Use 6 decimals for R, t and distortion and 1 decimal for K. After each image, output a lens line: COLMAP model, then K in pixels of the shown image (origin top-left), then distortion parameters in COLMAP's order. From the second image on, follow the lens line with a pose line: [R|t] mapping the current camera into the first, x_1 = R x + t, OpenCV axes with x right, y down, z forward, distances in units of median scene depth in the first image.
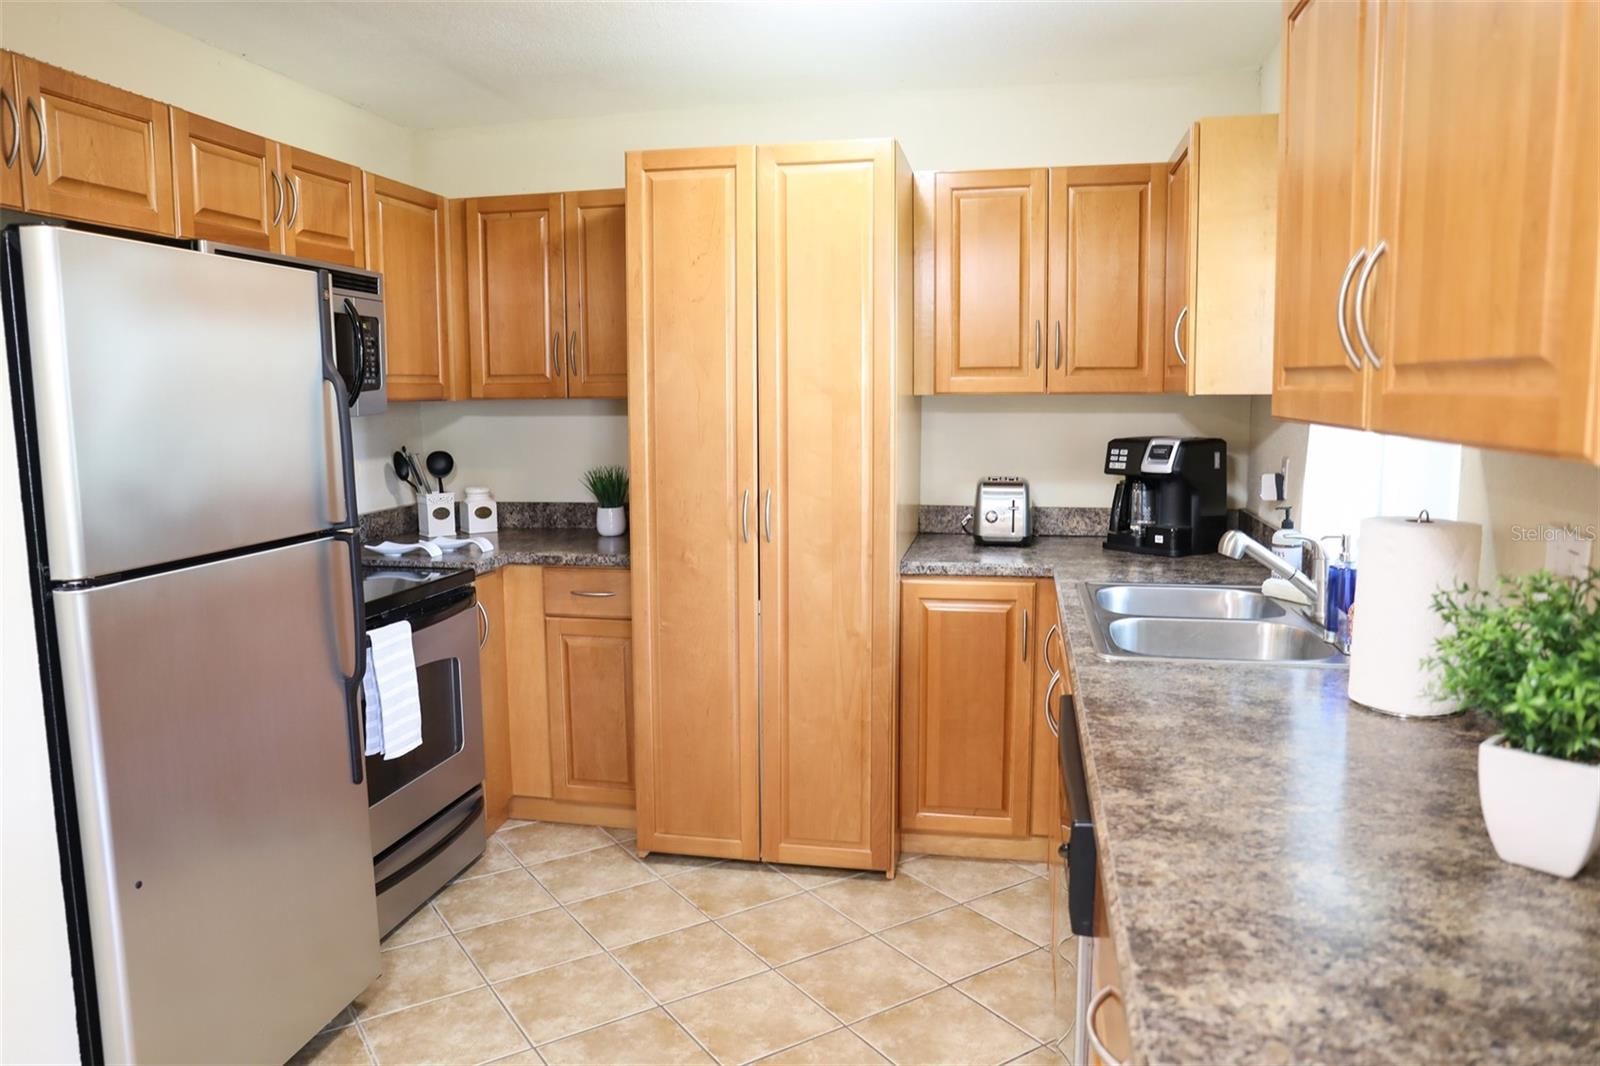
lens RADIAL K [[1108.6, 0, 786.0], [0, 1108.6, 529.2], [0, 0, 1]] dist [-0.115909, 0.091239]
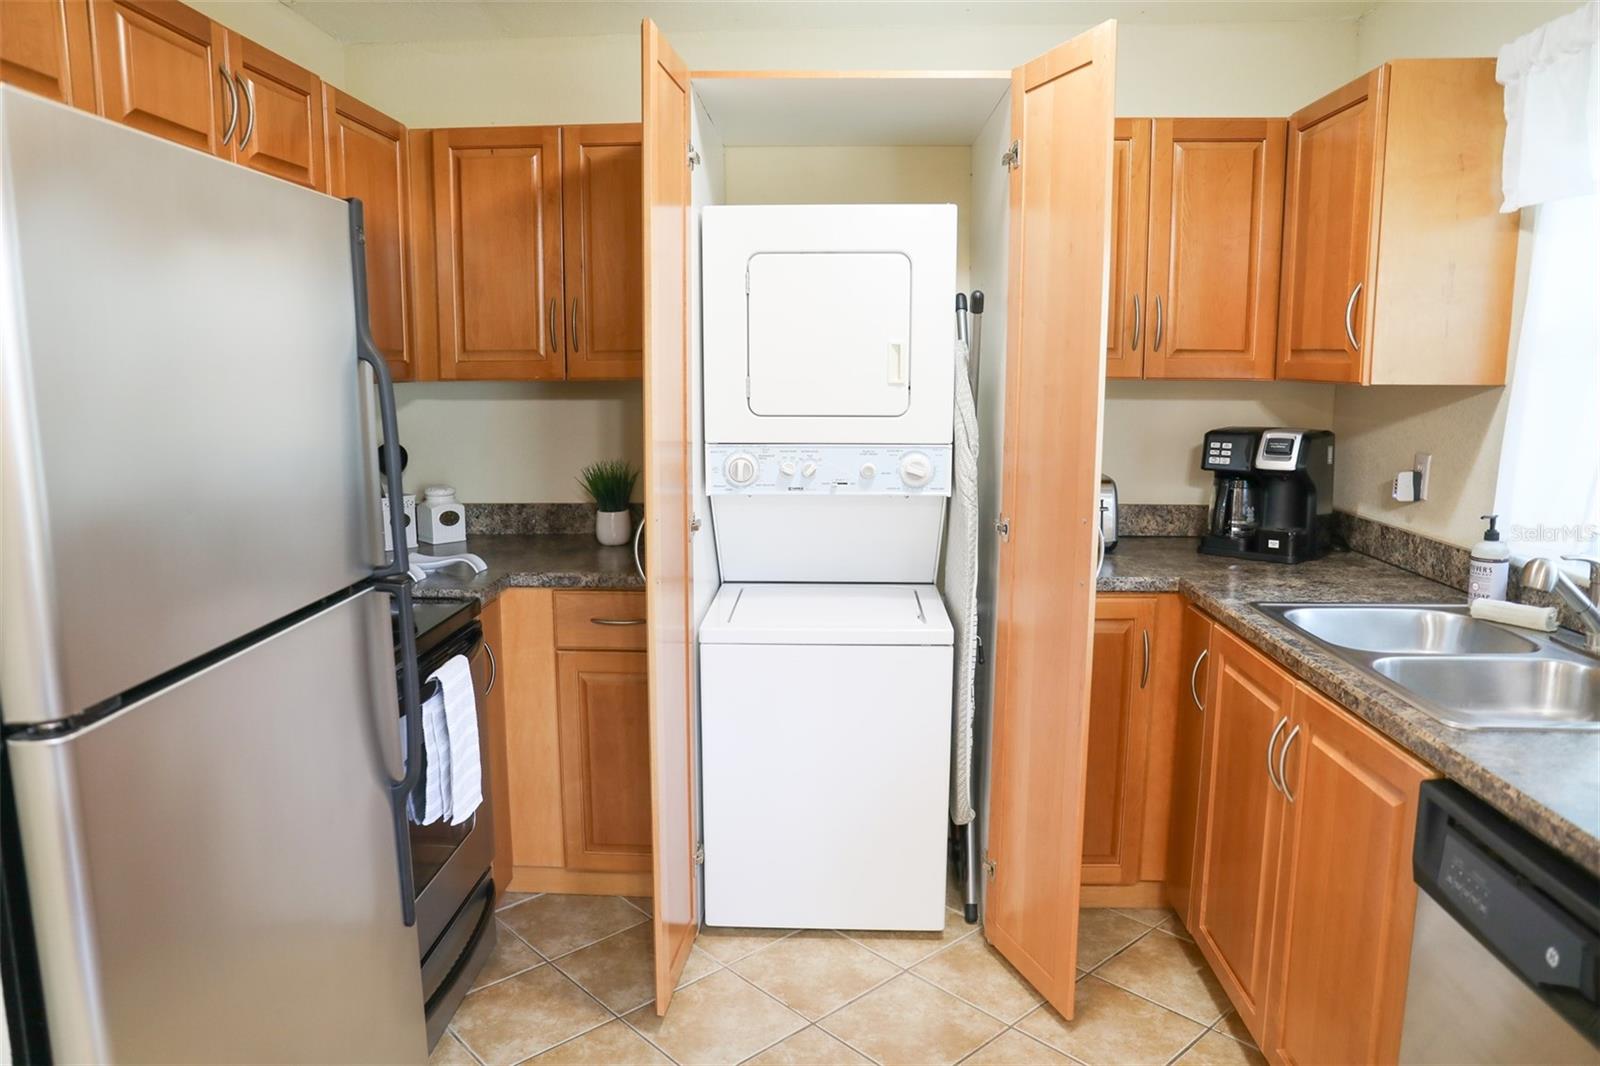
lens RADIAL K [[1086.0, 0, 782.6], [0, 1086.0, 529.9], [0, 0, 1]] dist [-0.109661, 0.083782]
pose [[0.987348, -0.017607, 0.157590, -0.191106], [0.012841, 0.999430, 0.031206, -0.034533], [-0.158050, -0.028788, 0.987011, 0.204973]]
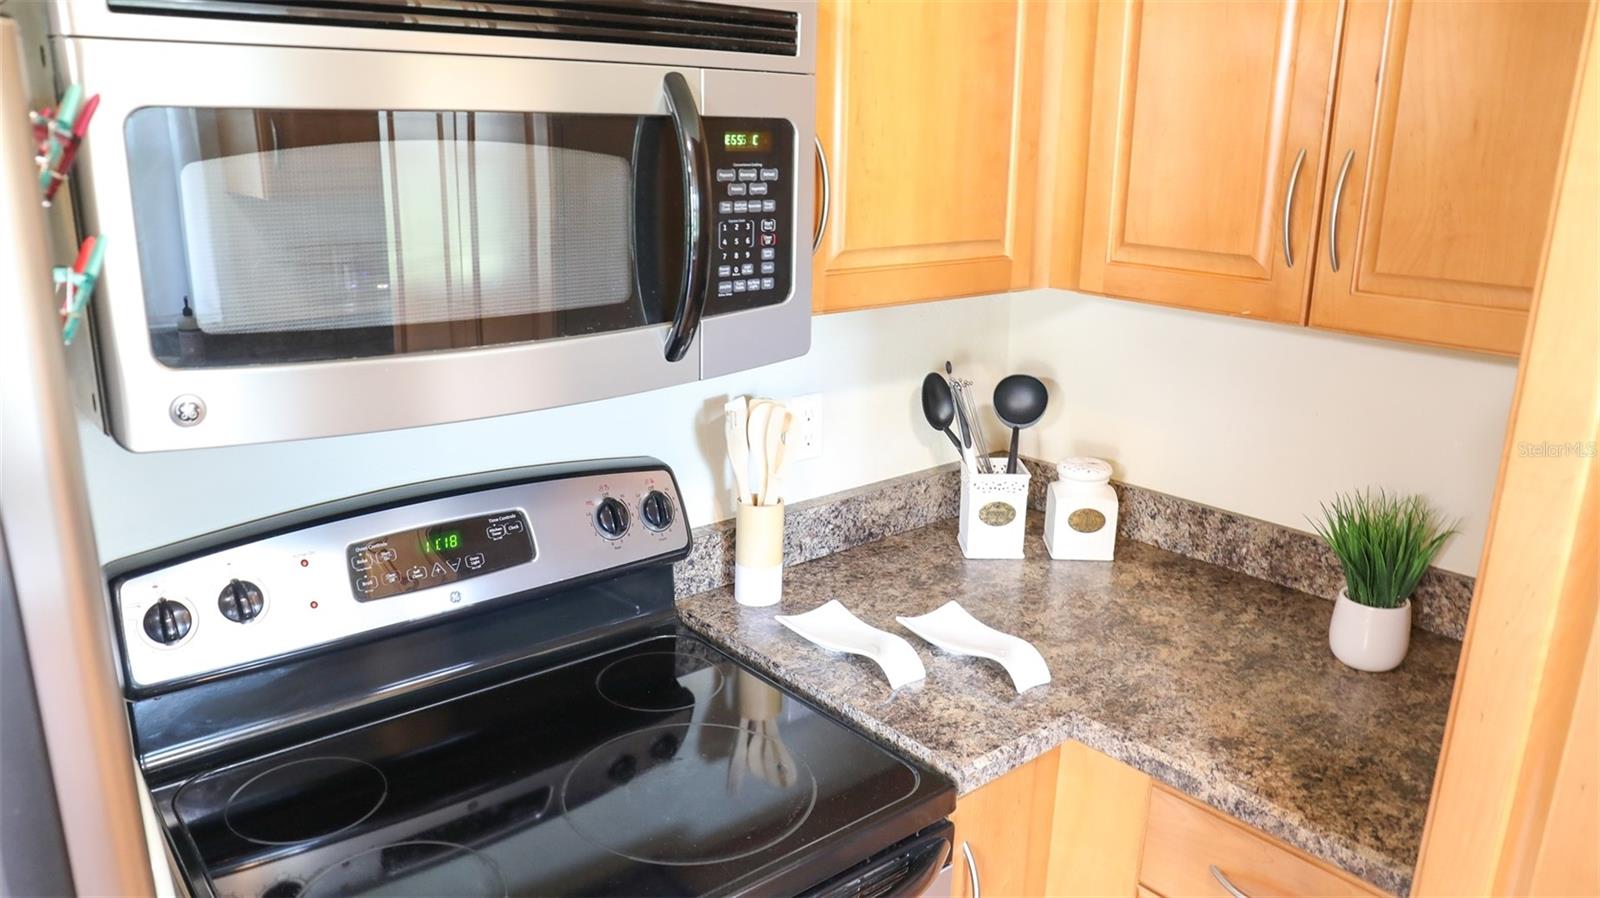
lens RADIAL K [[1122.2, 0, 800.0], [0, 1122.2, 449.0], [0, 0, 1]] dist [-0.058728, 0.000256]
pose [[0.792312, 0.181896, -0.582370, -0.119104], [-0.093075, 0.979387, 0.179272, -0.147373], [0.602974, -0.087836, 0.792910, 0.664794]]
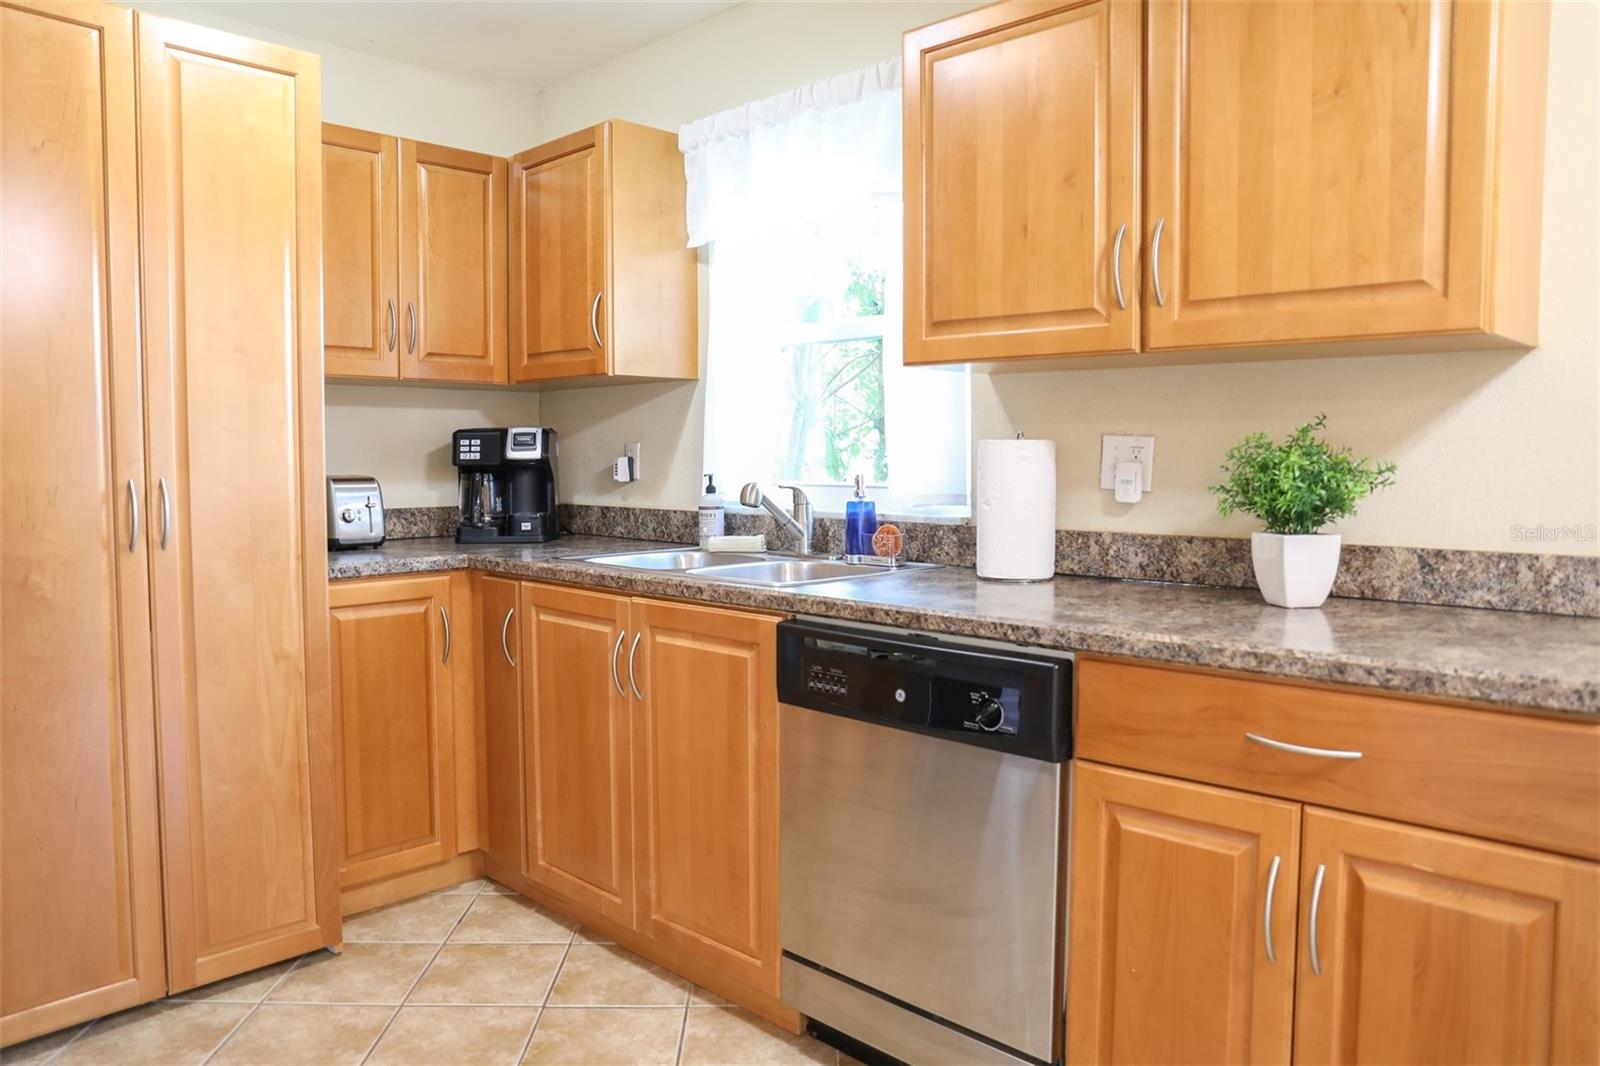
lens RADIAL K [[1108.6, 0, 786.0], [0, 1108.6, 529.2], [0, 0, 1]] dist [-0.115909, 0.091239]
pose [[0.537517, -0.047602, 0.841908, -0.381239], [0.100511, 0.994904, -0.007919, 0.043590], [-0.837241, 0.088878, 0.539563, 0.253569]]
